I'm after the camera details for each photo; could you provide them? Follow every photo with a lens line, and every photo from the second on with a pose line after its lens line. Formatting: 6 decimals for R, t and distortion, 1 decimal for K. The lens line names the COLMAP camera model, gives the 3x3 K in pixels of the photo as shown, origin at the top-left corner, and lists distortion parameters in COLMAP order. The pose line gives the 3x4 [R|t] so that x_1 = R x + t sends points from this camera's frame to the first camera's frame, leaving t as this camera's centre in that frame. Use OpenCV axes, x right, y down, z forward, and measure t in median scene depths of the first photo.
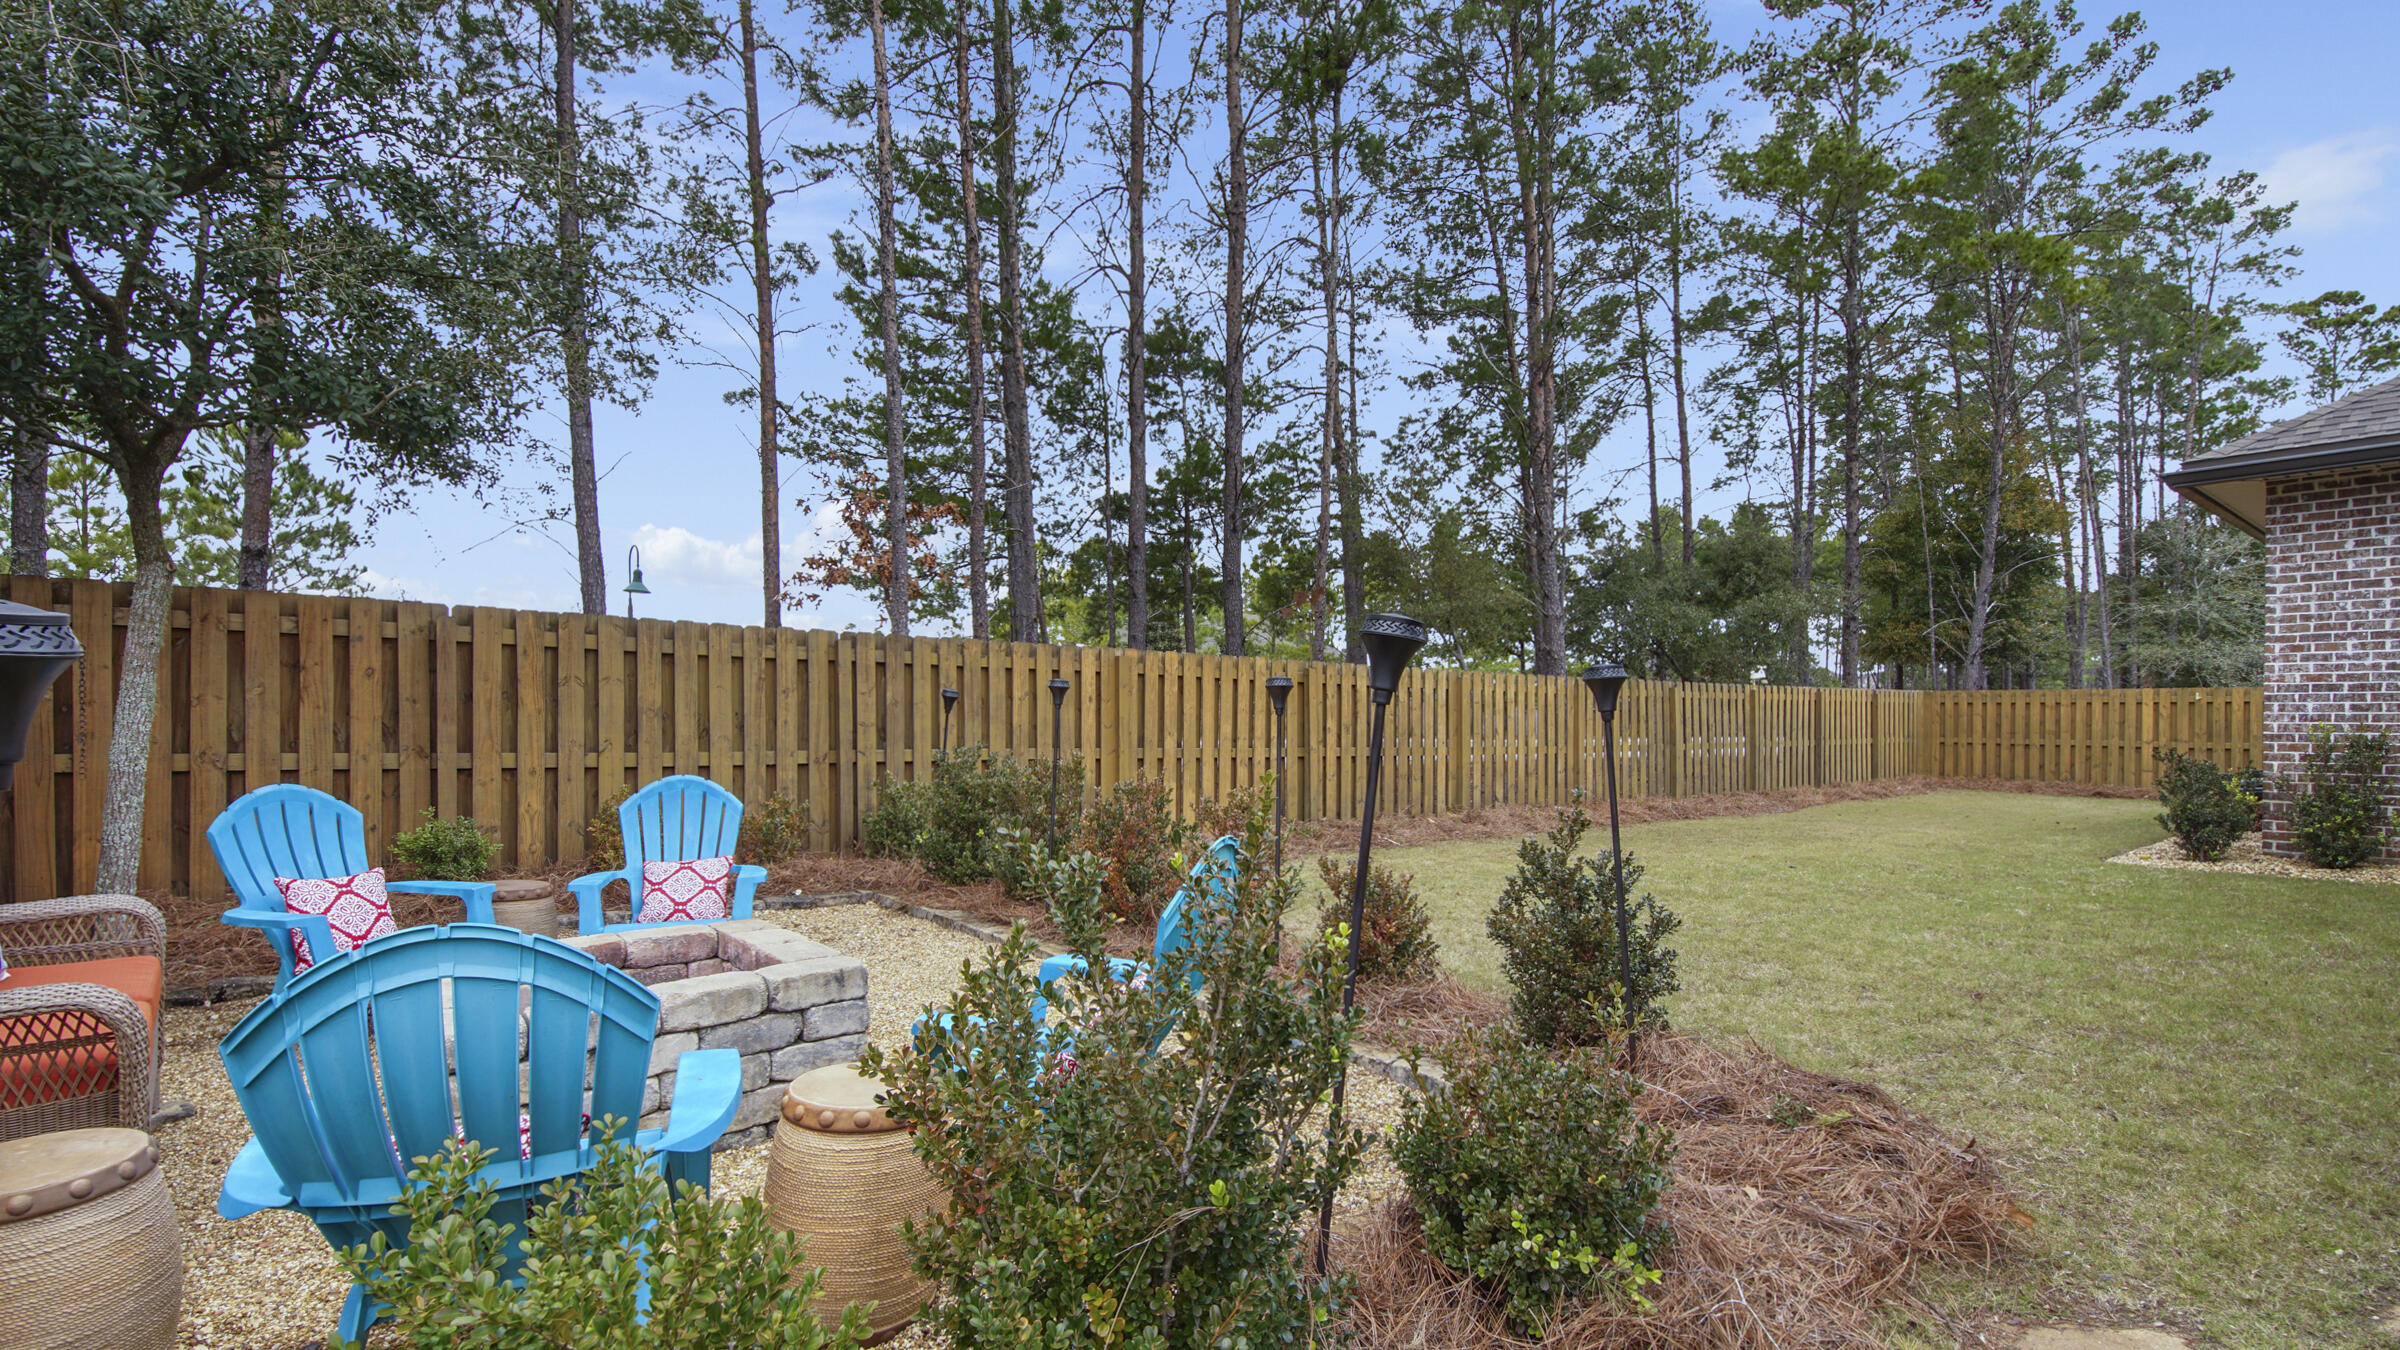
lens RADIAL K [[1060.2, 0, 1209.5], [0, 1060.2, 730.4], [0, 0, 1]] dist [-0.001395, -0.002339]
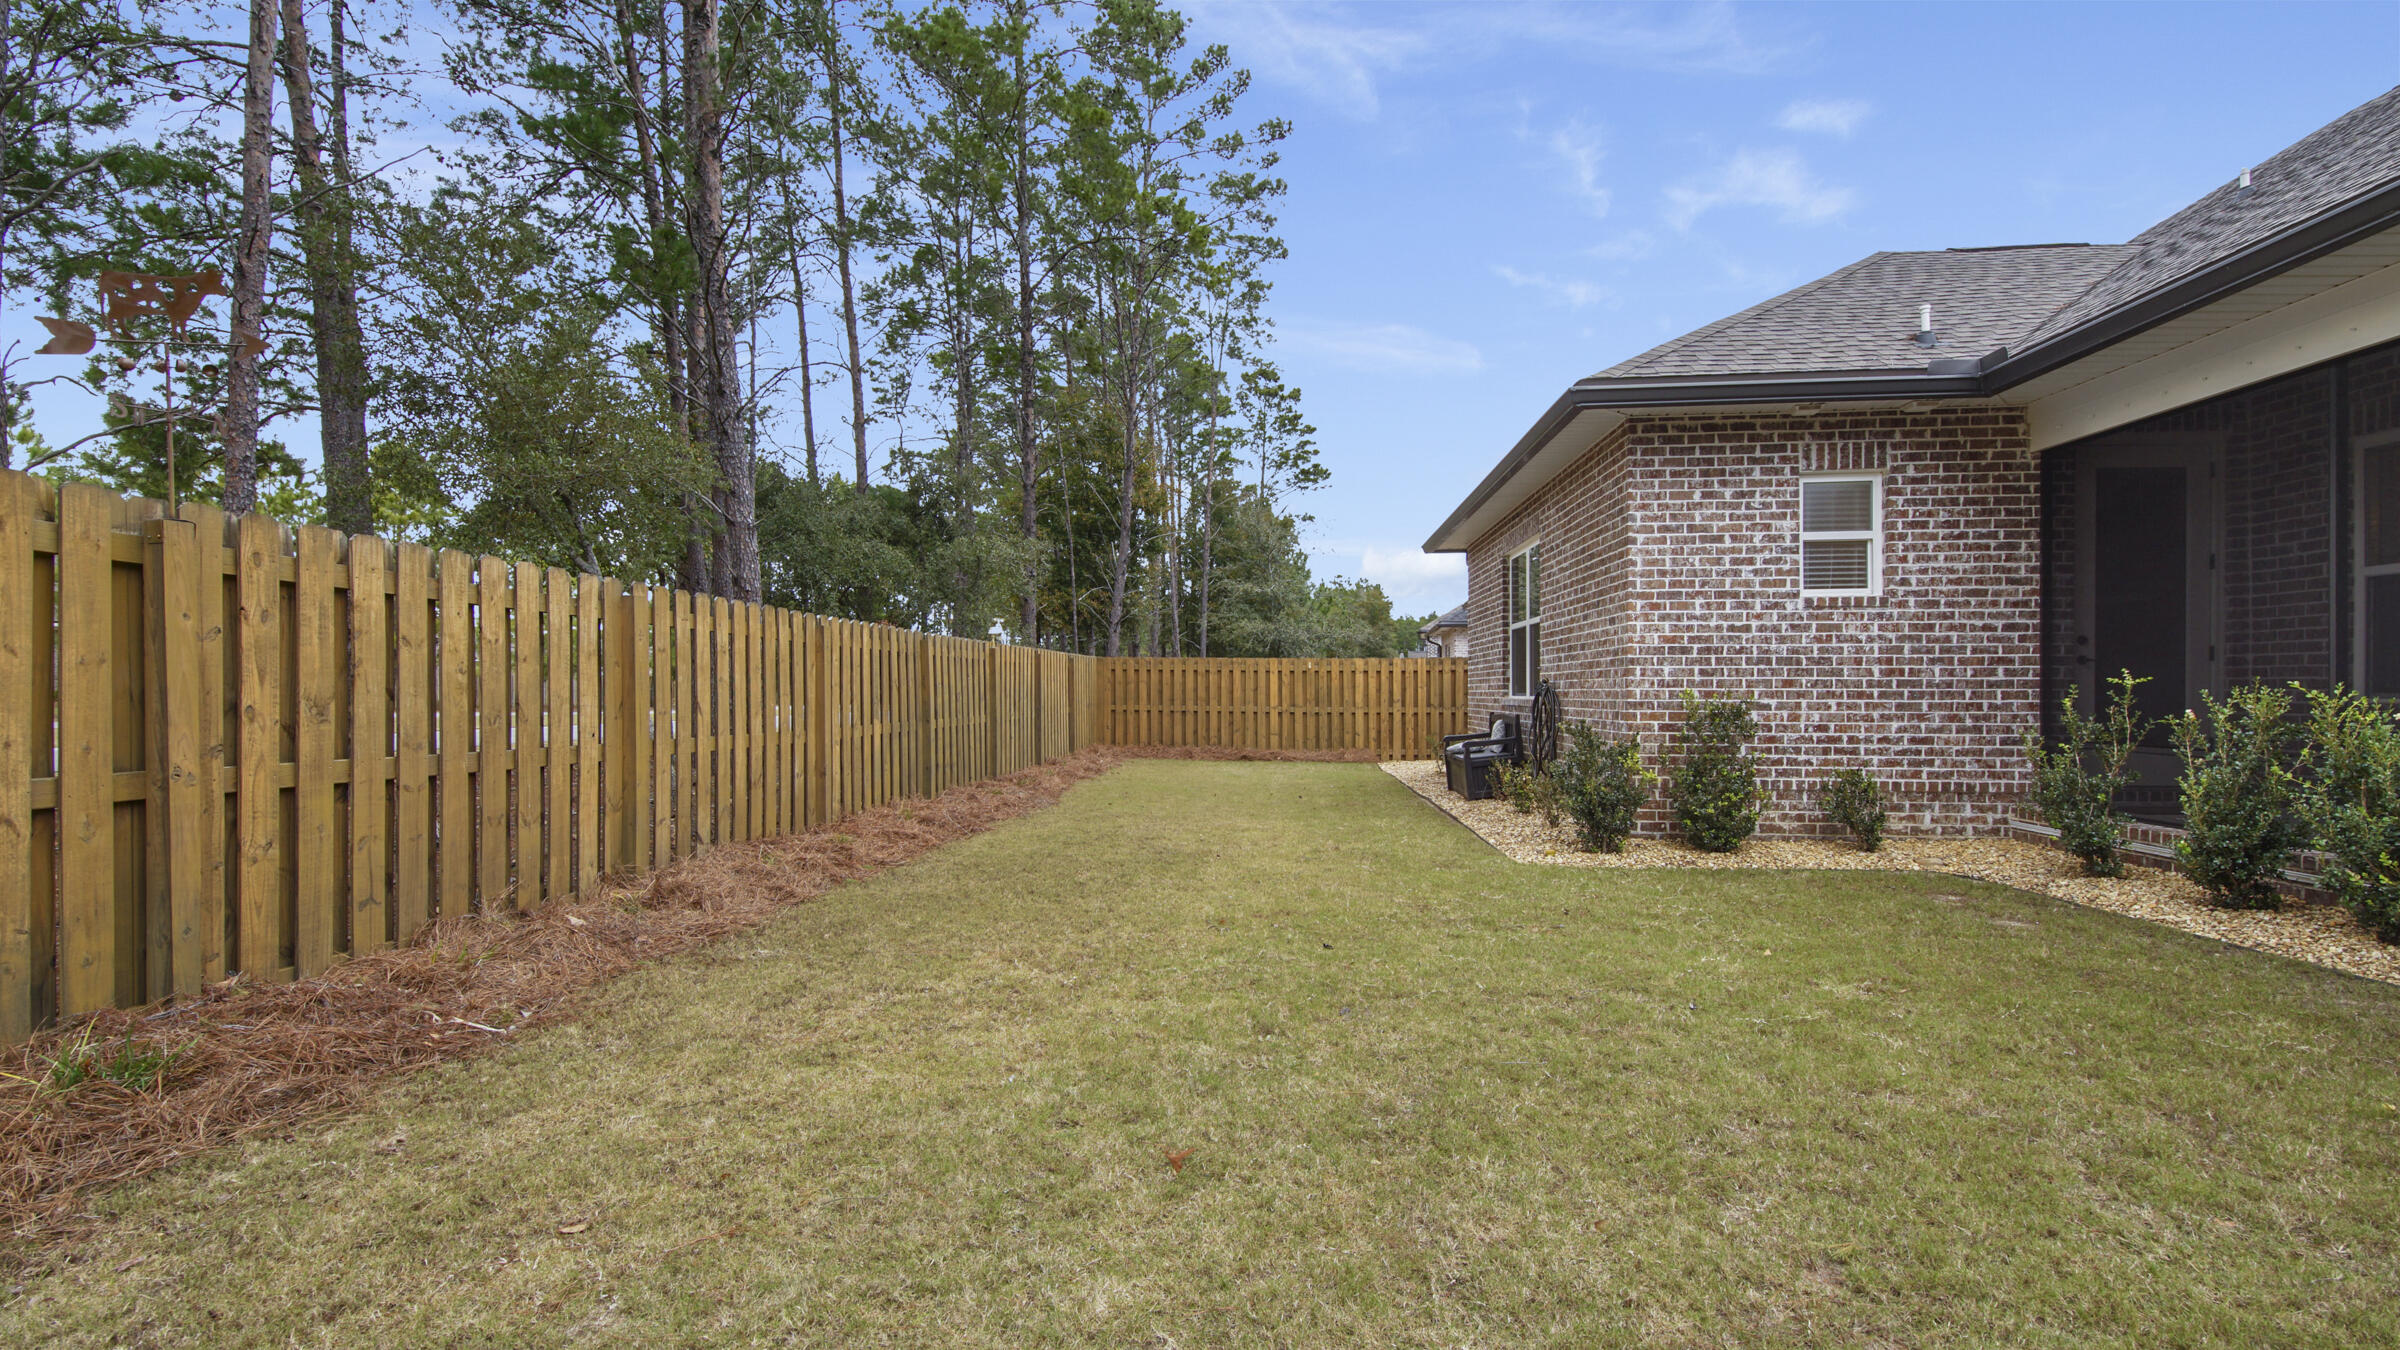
lens RADIAL K [[1060.2, 0, 1175.0], [0, 1060.2, 728.2], [0, 0, 1]] dist [-0.001395, -0.002339]
pose [[0.705610, -0.026663, 0.708099, 0.095779], [0.007098, 0.999508, 0.030563, -0.004282], [-0.708565, -0.016539, 0.705452, 0.644933]]
